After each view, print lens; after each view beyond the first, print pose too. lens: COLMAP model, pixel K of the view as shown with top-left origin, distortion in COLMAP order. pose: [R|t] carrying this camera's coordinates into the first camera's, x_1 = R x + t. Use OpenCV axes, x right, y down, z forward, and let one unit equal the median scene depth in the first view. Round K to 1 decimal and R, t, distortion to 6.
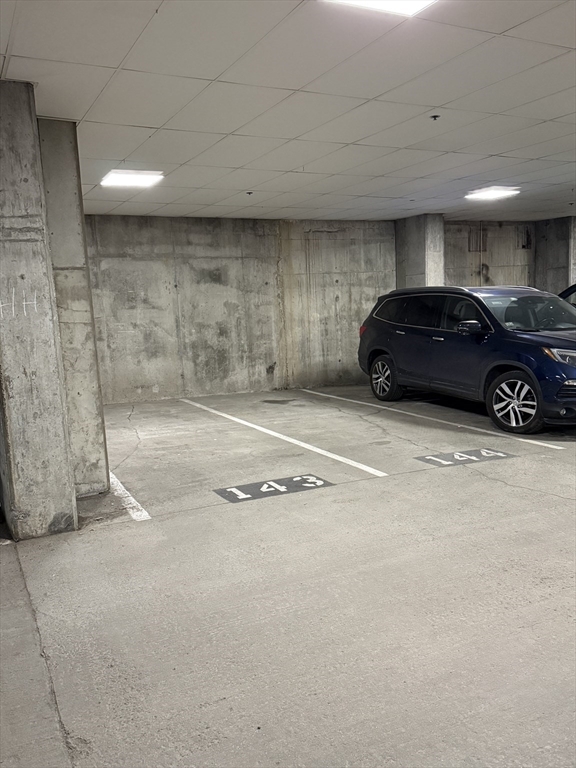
lens RADIAL K [[611.0, 0, 288.0], [0, 611.0, 384.0], [0, 0, 1]] dist [0.206745, -0.439899]
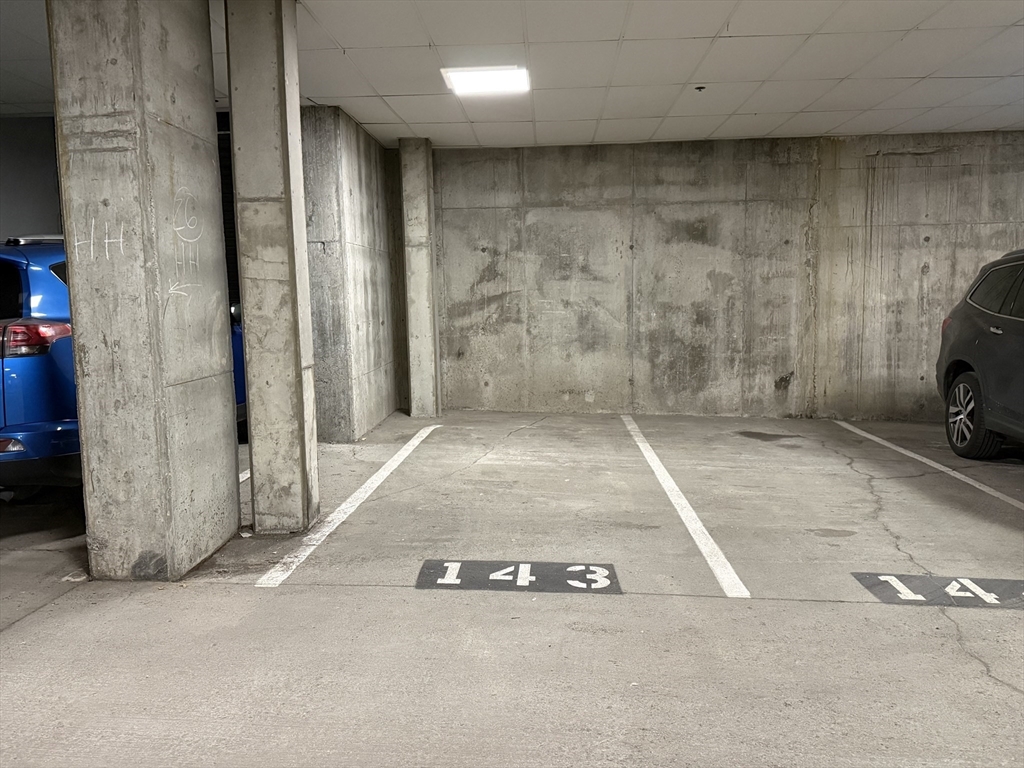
lens RADIAL K [[822.9, 0, 515.7], [0, 822.9, 388.1], [0, 0, 1]] dist [0.156963, -0.263618]
pose [[0.864762, 0.085573, -0.494838, 0.293477], [-0.089727, 0.995847, 0.015411, -0.014574], [0.494101, 0.031073, 0.868849, 0.277565]]
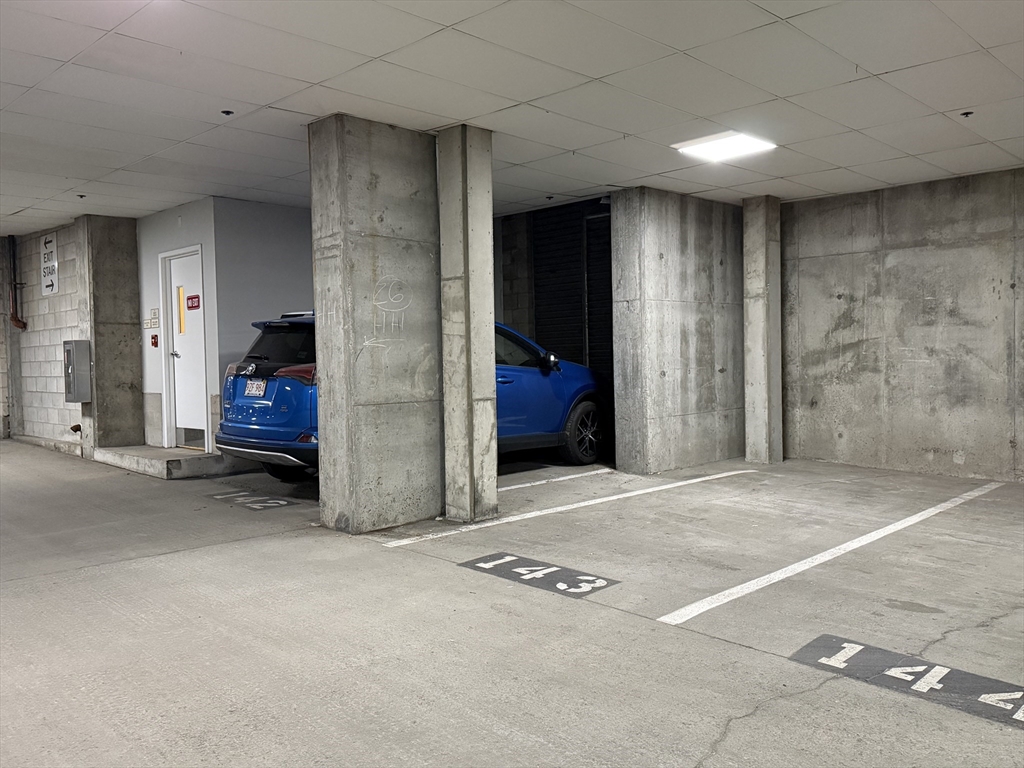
lens RADIAL K [[822.9, 0, 515.7], [0, 822.9, 388.1], [0, 0, 1]] dist [0.156963, -0.263618]
pose [[0.323961, 0.073213, -0.943233, 0.720828], [-0.124202, 0.991664, 0.034314, -0.058881], [0.937882, 0.106035, 0.330353, 0.553819]]
